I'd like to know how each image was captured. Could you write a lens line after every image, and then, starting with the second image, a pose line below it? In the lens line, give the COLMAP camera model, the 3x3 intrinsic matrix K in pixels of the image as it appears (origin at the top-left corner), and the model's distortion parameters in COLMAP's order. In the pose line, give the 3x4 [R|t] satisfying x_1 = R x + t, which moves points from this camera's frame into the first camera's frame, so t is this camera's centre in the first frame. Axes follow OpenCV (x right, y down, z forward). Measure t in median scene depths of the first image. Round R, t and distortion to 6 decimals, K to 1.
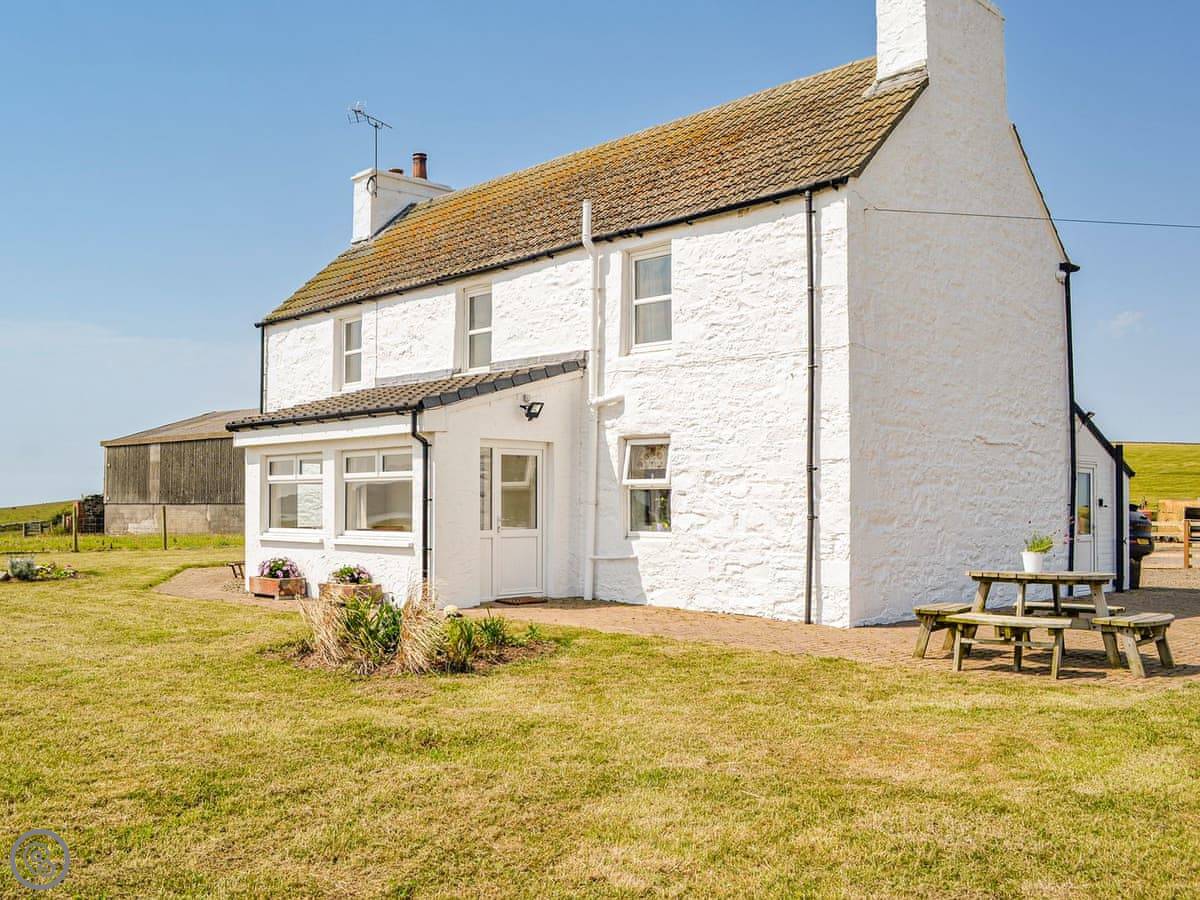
lens RADIAL K [[1128.0, 0, 600.0], [0, 1128.0, 450.0], [0, 0, 1]] dist [-0.031879, 0.000644]
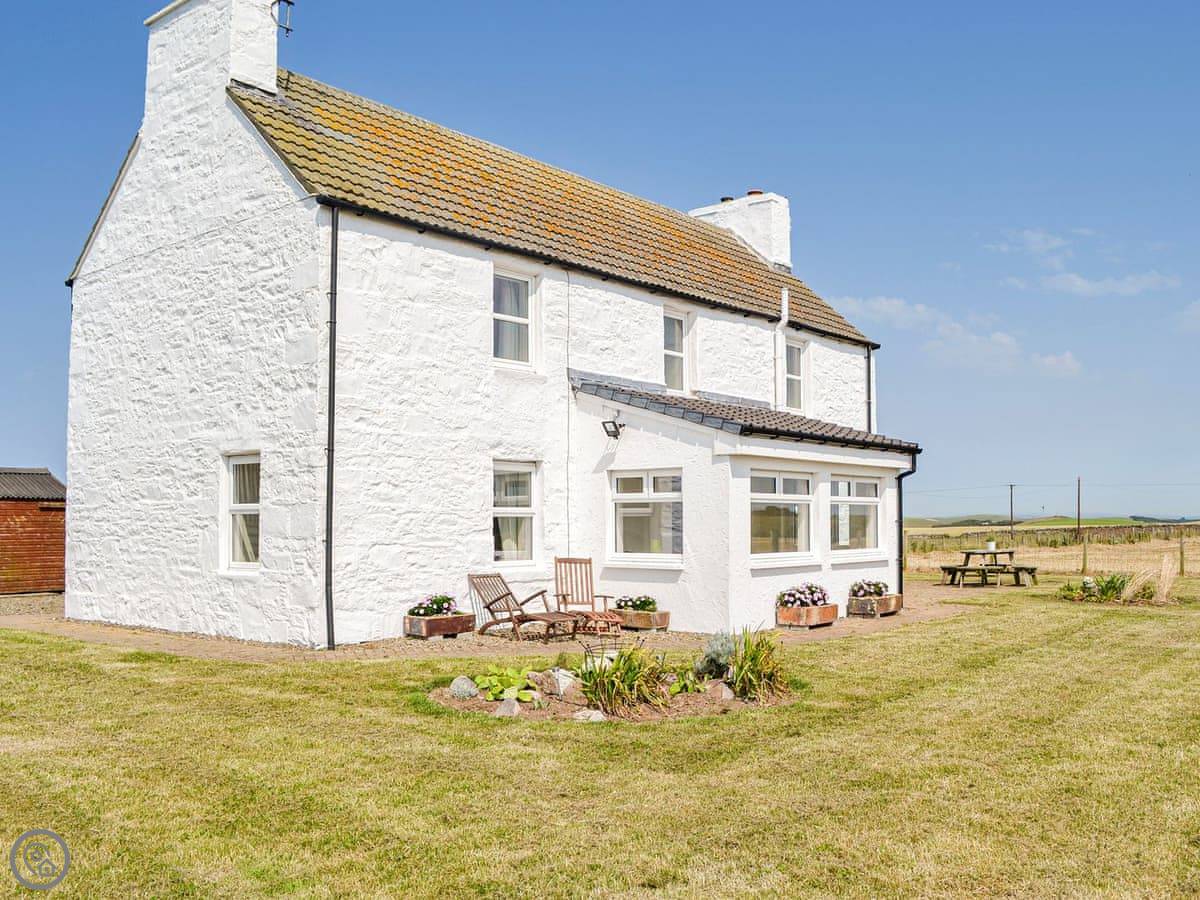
lens RADIAL K [[1128.0, 0, 600.0], [0, 1128.0, 450.0], [0, 0, 1]] dist [-0.031879, 0.000644]
pose [[-0.131327, 0.060891, 0.989467, -1.134279], [-0.045093, 0.996712, -0.067322, 0.053601], [-0.990313, -0.053459, -0.128149, 1.237300]]
